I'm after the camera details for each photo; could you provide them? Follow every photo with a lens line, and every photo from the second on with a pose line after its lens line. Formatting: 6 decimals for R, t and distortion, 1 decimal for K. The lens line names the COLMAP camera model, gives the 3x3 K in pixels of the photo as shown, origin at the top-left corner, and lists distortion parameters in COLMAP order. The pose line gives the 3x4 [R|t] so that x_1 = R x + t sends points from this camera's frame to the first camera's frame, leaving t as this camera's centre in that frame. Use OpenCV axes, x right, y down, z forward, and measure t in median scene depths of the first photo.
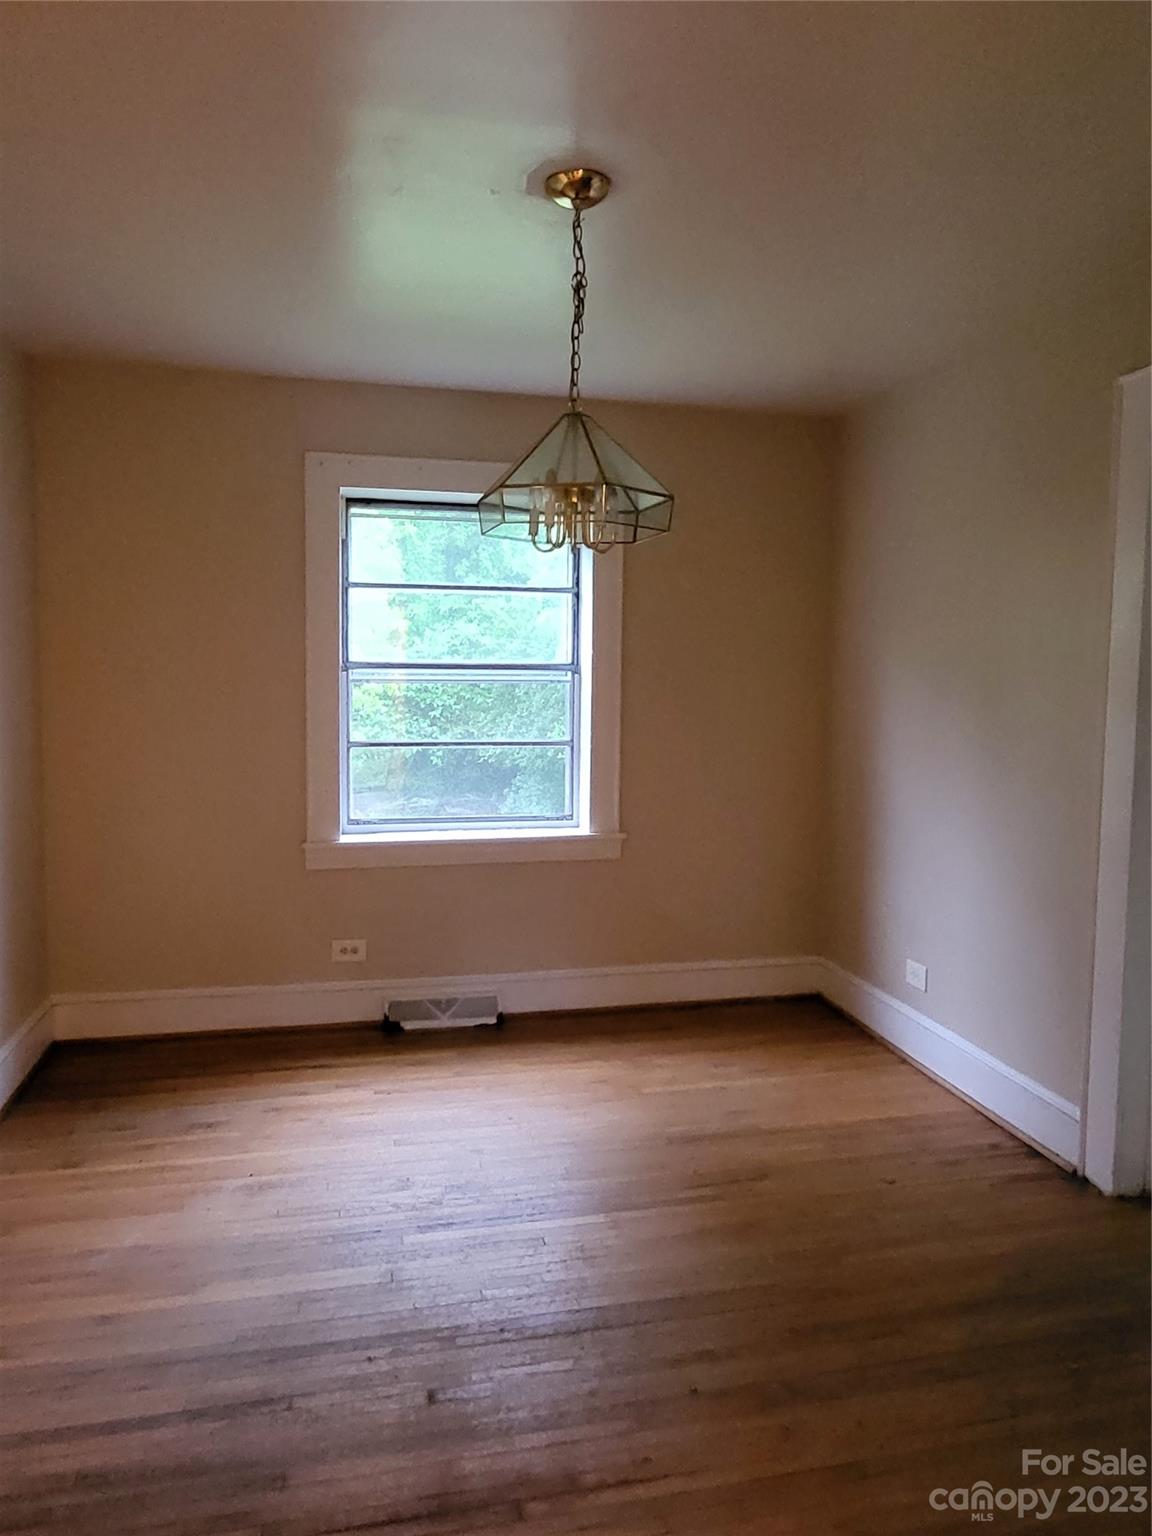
lens RADIAL K [[1019.1, 0, 576.0], [0, 1019.1, 768.0], [0, 0, 1]] dist [-0.014369, 0.003900]
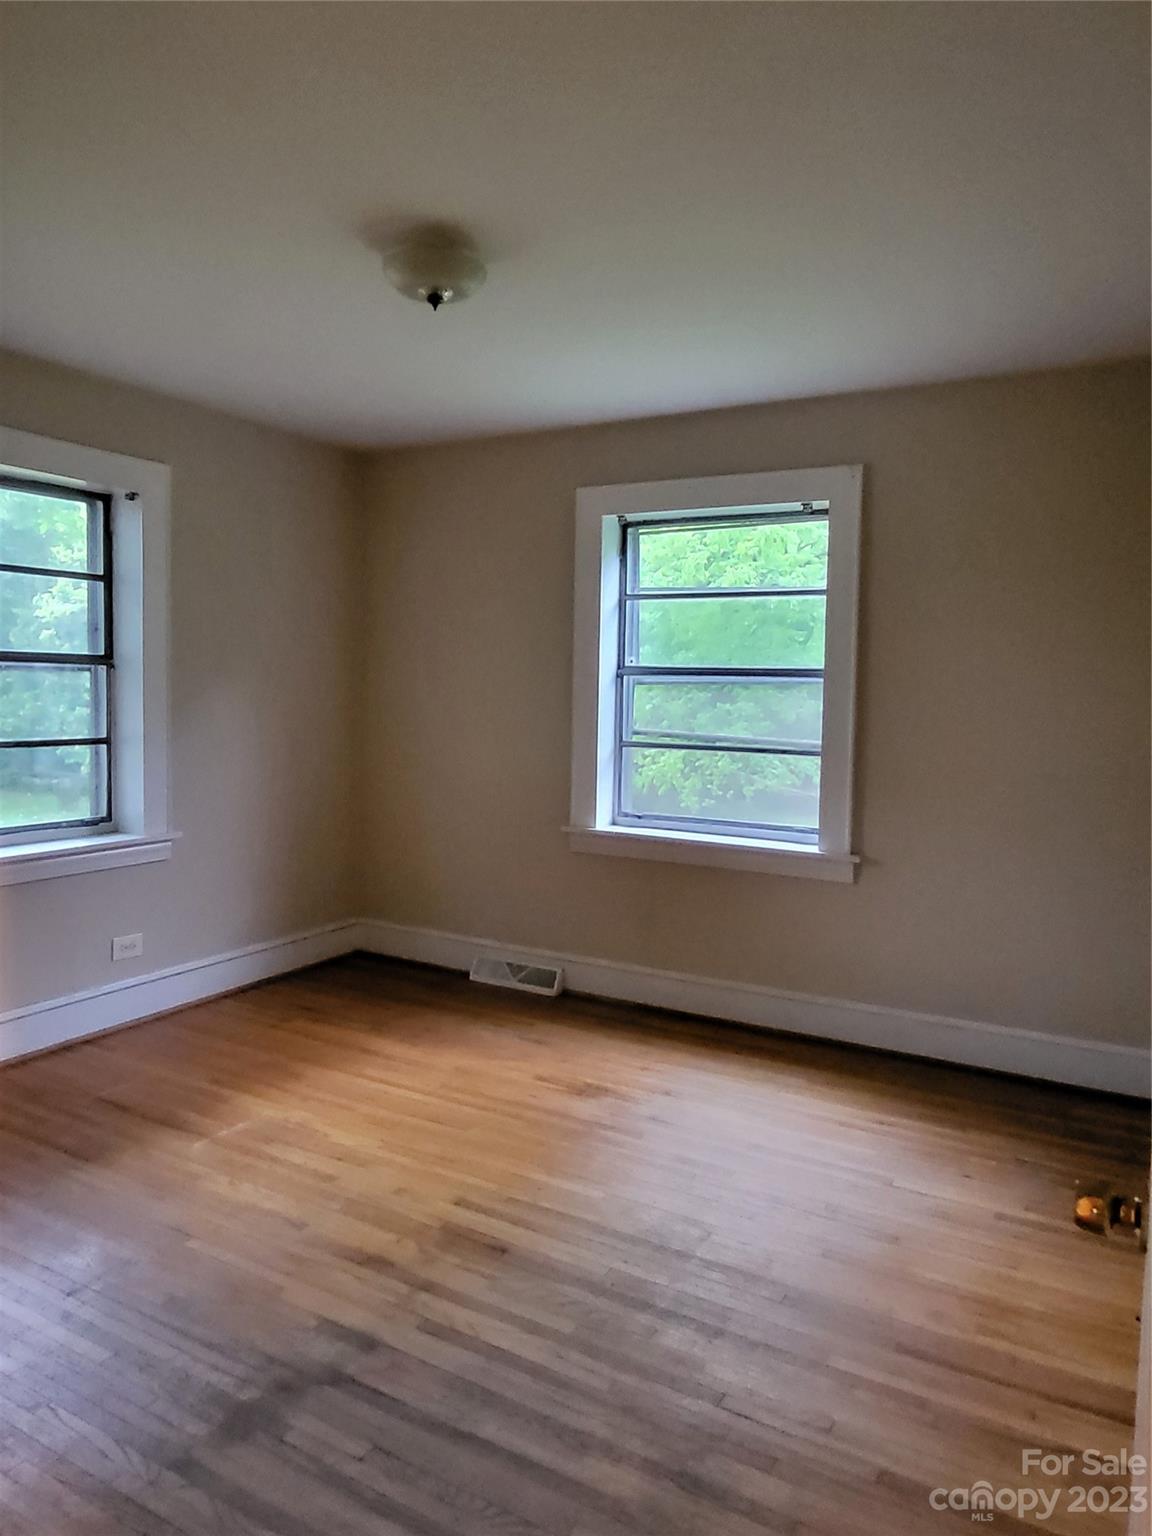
lens RADIAL K [[1019.1, 0, 576.0], [0, 1019.1, 768.0], [0, 0, 1]] dist [-0.014369, 0.003900]
pose [[0.773161, 0.073345, -0.629955, 0.448599], [-0.089875, 0.995937, 0.005650, 0.001865], [0.627810, 0.052249, 0.776611, 0.125208]]
